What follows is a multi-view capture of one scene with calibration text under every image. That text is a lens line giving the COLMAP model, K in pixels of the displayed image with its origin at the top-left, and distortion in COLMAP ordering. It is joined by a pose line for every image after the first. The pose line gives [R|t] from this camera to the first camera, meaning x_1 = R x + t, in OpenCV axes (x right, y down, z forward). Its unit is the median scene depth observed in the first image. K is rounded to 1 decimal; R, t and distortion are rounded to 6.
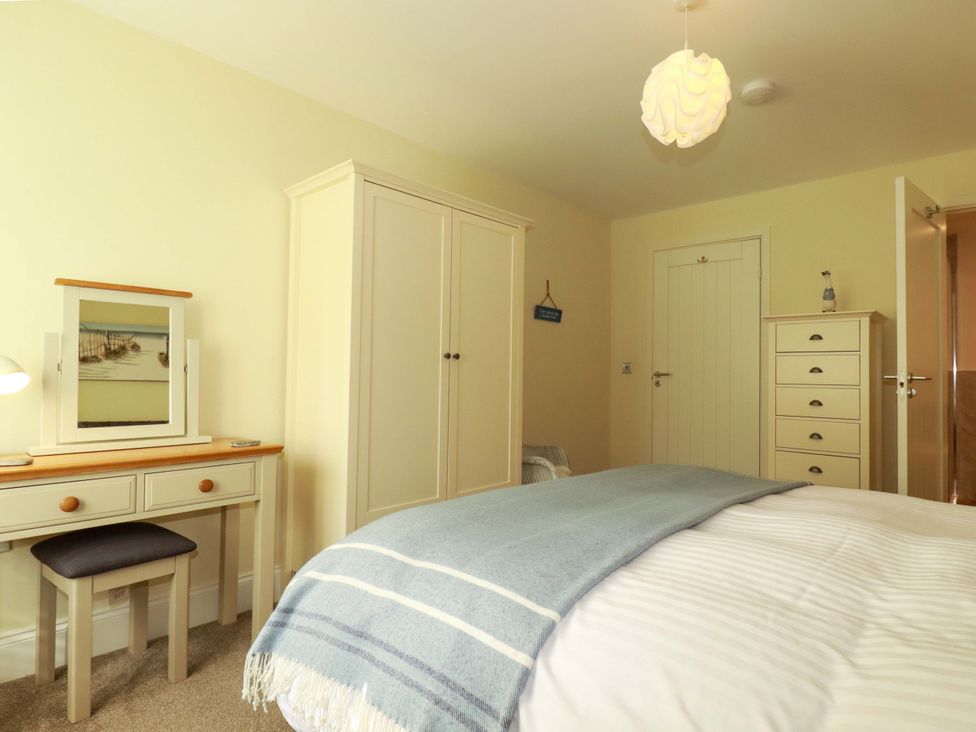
lens RADIAL K [[502.4, 0, 490.4], [0, 502.4, 360.0], [0, 0, 1]] dist [0.002012, -0.013992]
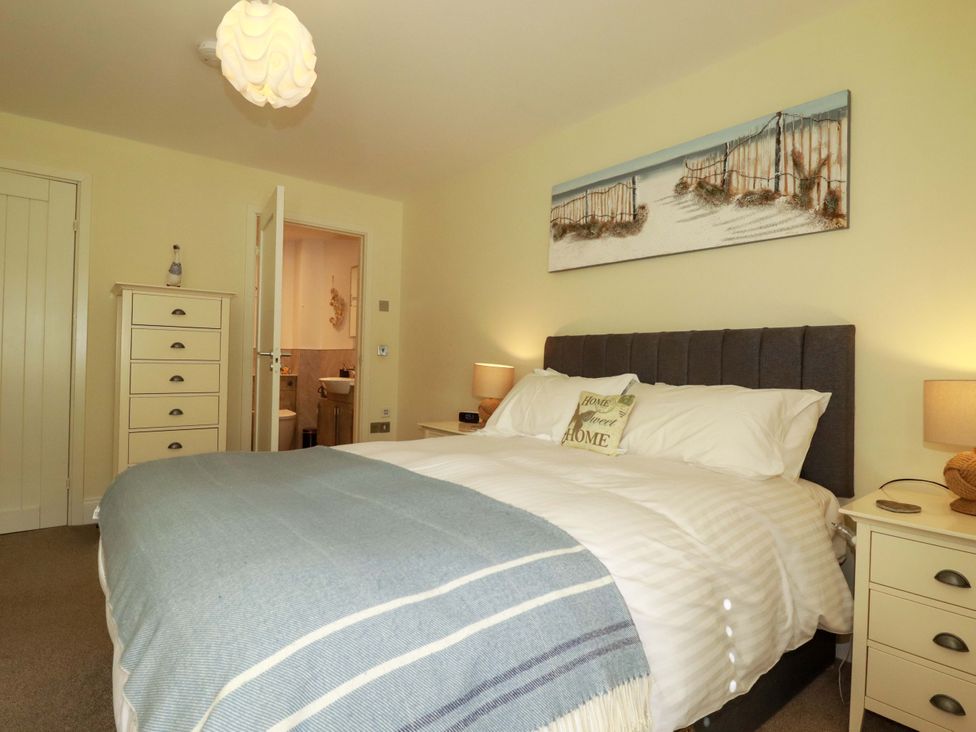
lens RADIAL K [[527.4, 0, 488.4], [0, 527.4, 359.5], [0, 0, 1]] dist [-0.003000, -0.001998]
pose [[0.199691, -0.009341, 0.979814, -0.990969], [-0.043826, 0.998869, 0.018455, 0.008699], [-0.978878, -0.046627, 0.199055, 0.786634]]
